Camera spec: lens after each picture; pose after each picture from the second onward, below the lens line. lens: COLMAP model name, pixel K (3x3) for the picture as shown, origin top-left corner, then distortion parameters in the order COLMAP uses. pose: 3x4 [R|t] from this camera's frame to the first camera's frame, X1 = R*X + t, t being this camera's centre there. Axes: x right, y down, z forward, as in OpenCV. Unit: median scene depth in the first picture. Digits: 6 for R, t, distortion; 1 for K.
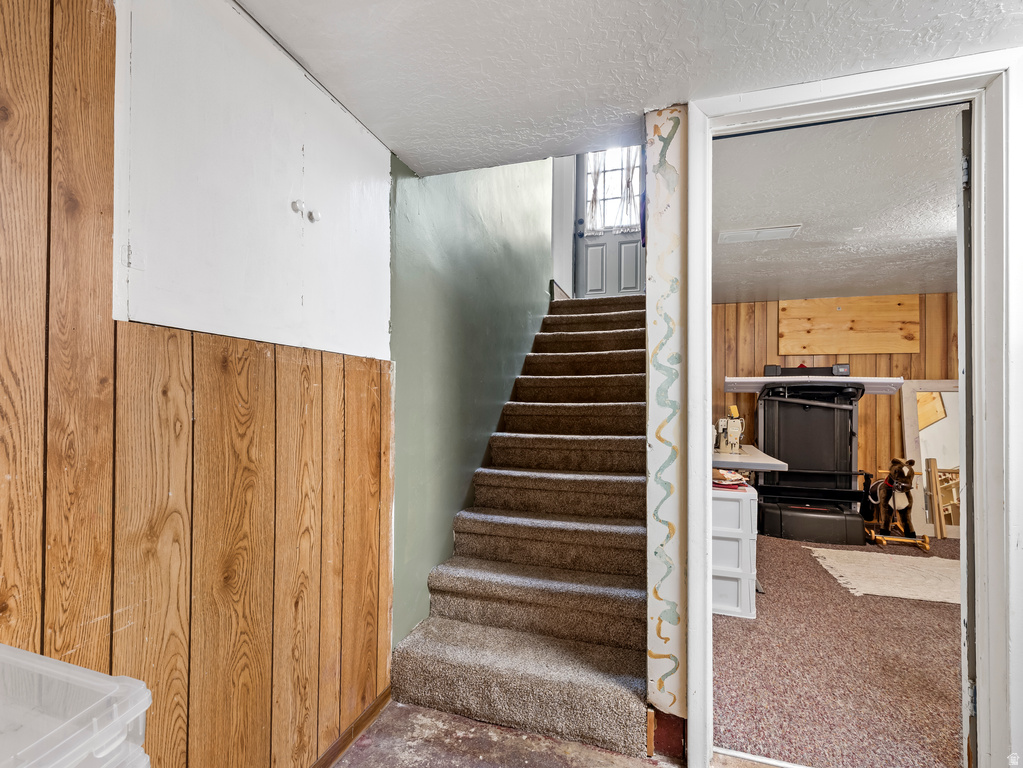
lens RADIAL K [[471.0, 0, 510.7], [0, 471.0, 382.5], [0, 0, 1]] dist [0.002164, 0.000058]
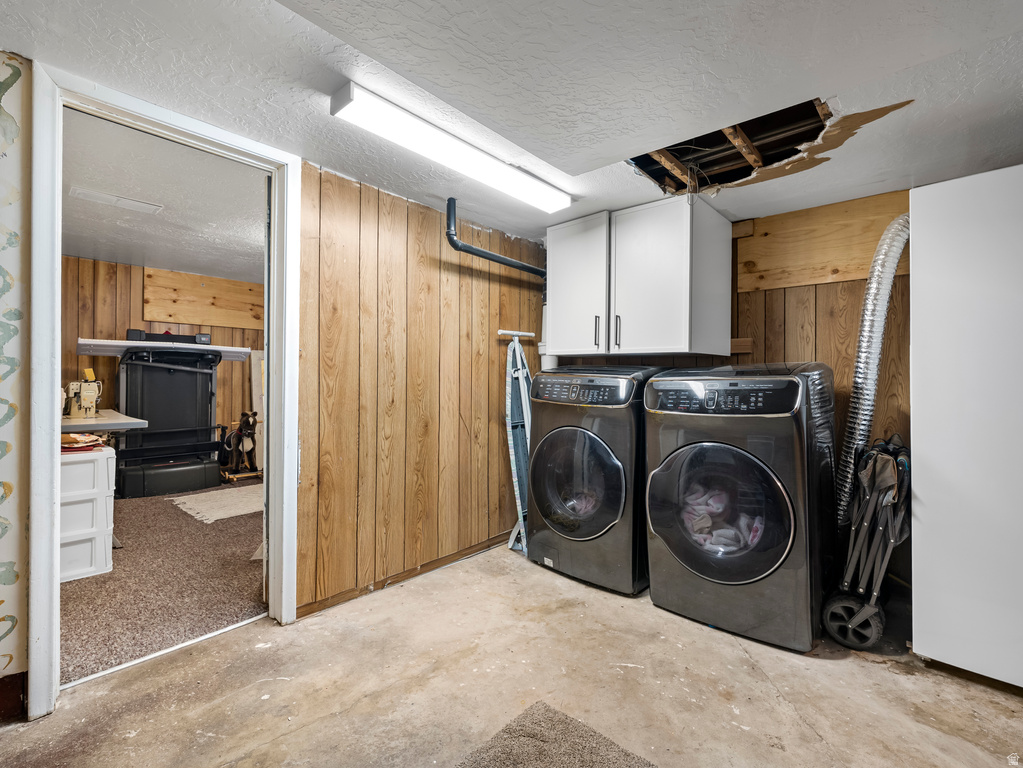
lens RADIAL K [[471.0, 0, 510.7], [0, 471.0, 382.5], [0, 0, 1]] dist [0.002164, 0.000058]
pose [[0.392700, -0.018451, 0.919482, -0.066099], [-0.042263, 0.998380, 0.038084, 0.004111], [-0.918695, -0.053815, 0.391284, -0.149472]]
